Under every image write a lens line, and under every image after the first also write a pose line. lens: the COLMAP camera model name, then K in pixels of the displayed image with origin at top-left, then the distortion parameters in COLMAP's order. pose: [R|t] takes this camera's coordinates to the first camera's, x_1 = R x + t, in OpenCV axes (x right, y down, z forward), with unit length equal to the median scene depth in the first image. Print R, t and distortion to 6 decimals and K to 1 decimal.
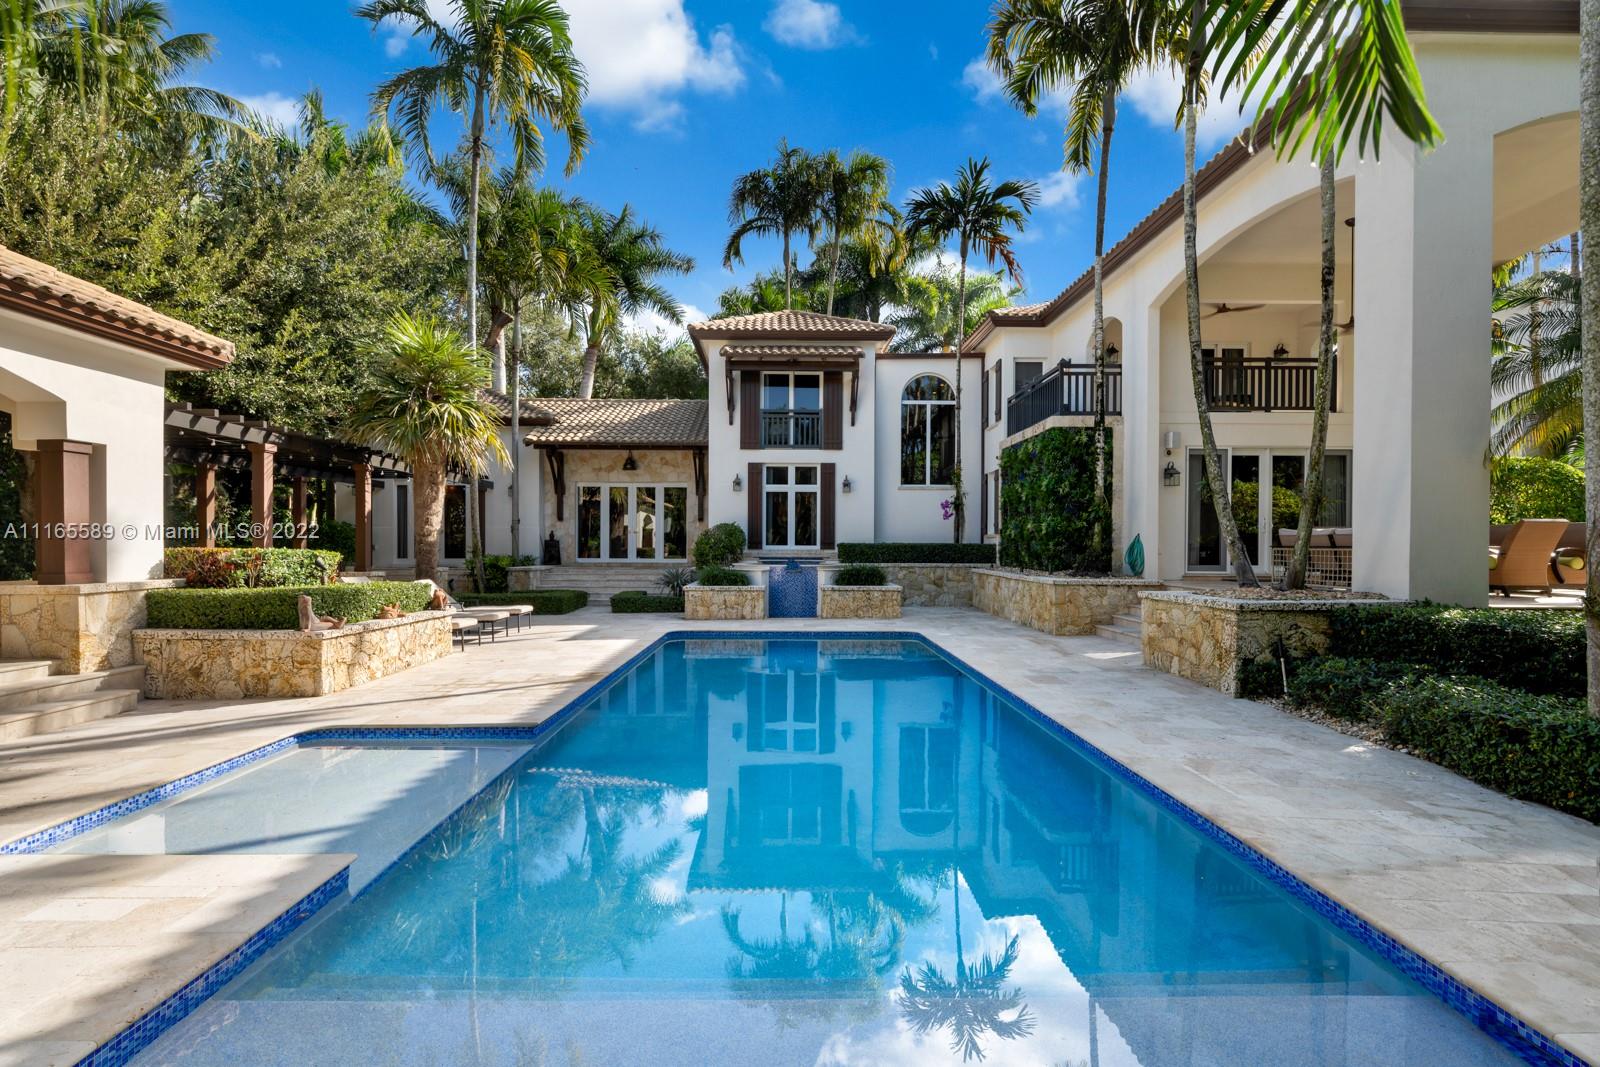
lens RADIAL K [[776.3, 0, 800.0], [0, 776.3, 533.5], [0, 0, 1]] dist [0.001469, 0.000204]
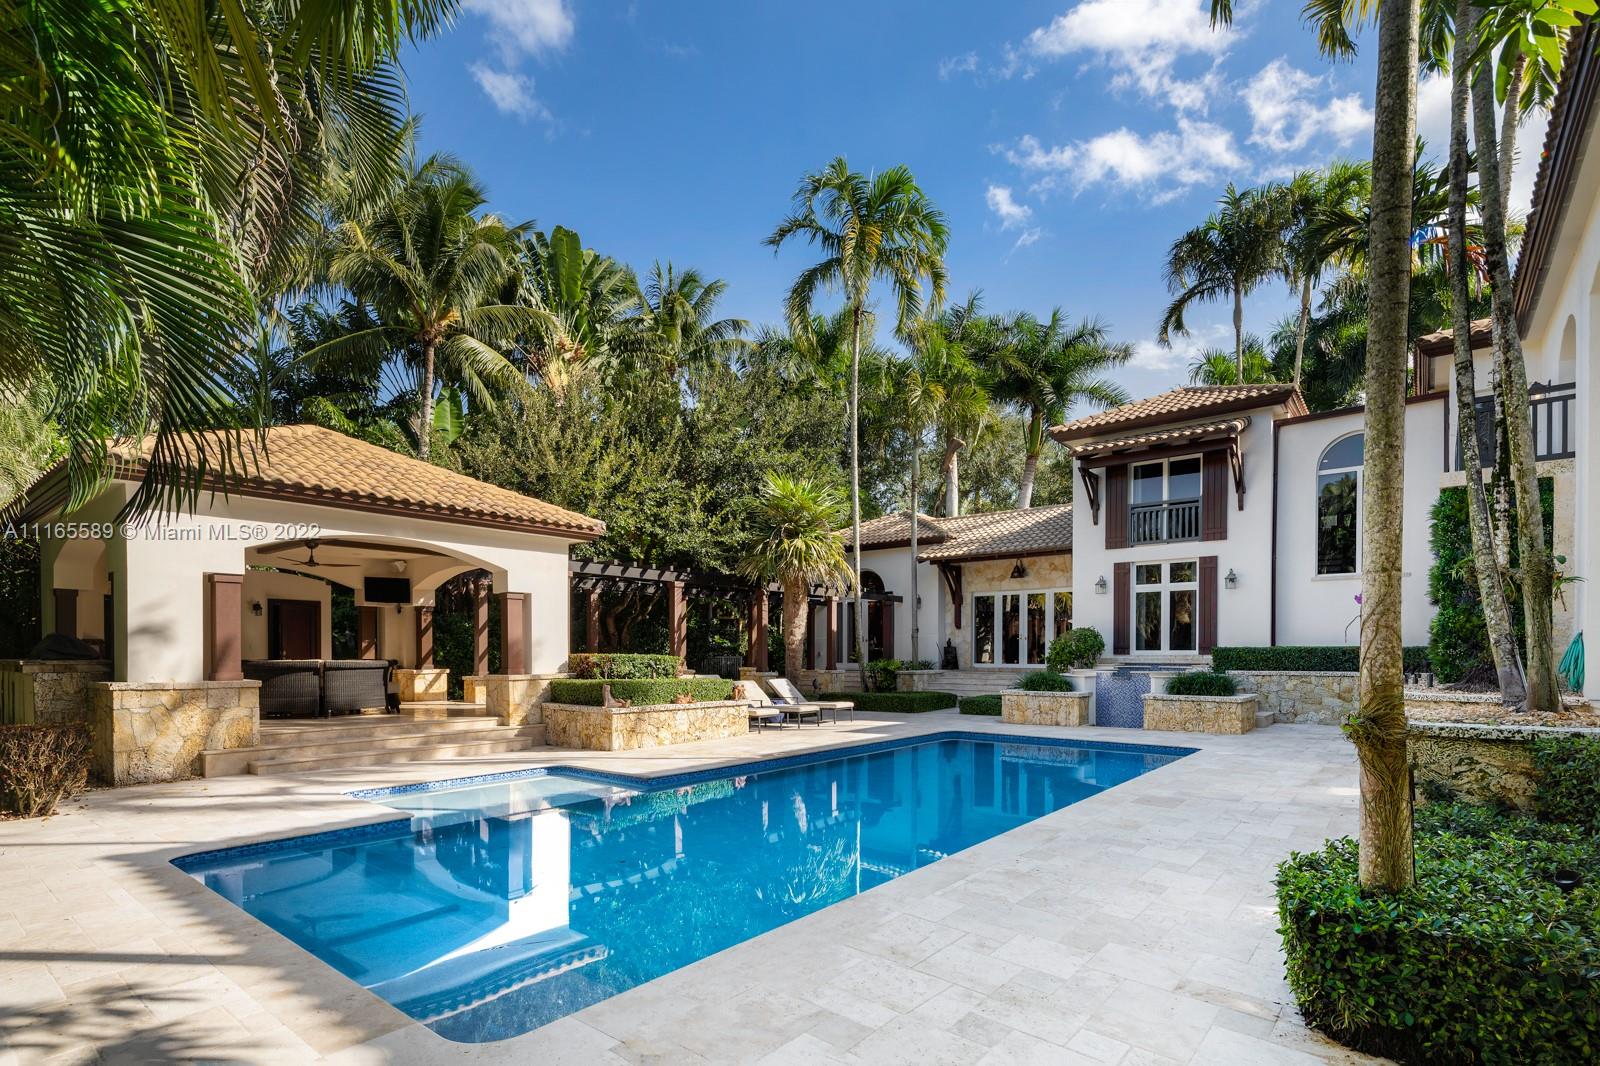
lens RADIAL K [[780.0, 0, 799.4], [0, 780.0, 641.9], [0, 0, 1]] dist [0.001217, -0.000218]
pose [[0.764988, -0.012763, -0.643918, 0.250907], [0.014193, 0.999895, -0.002958, 0.002063], [0.643888, -0.006876, 0.765089, 0.026974]]
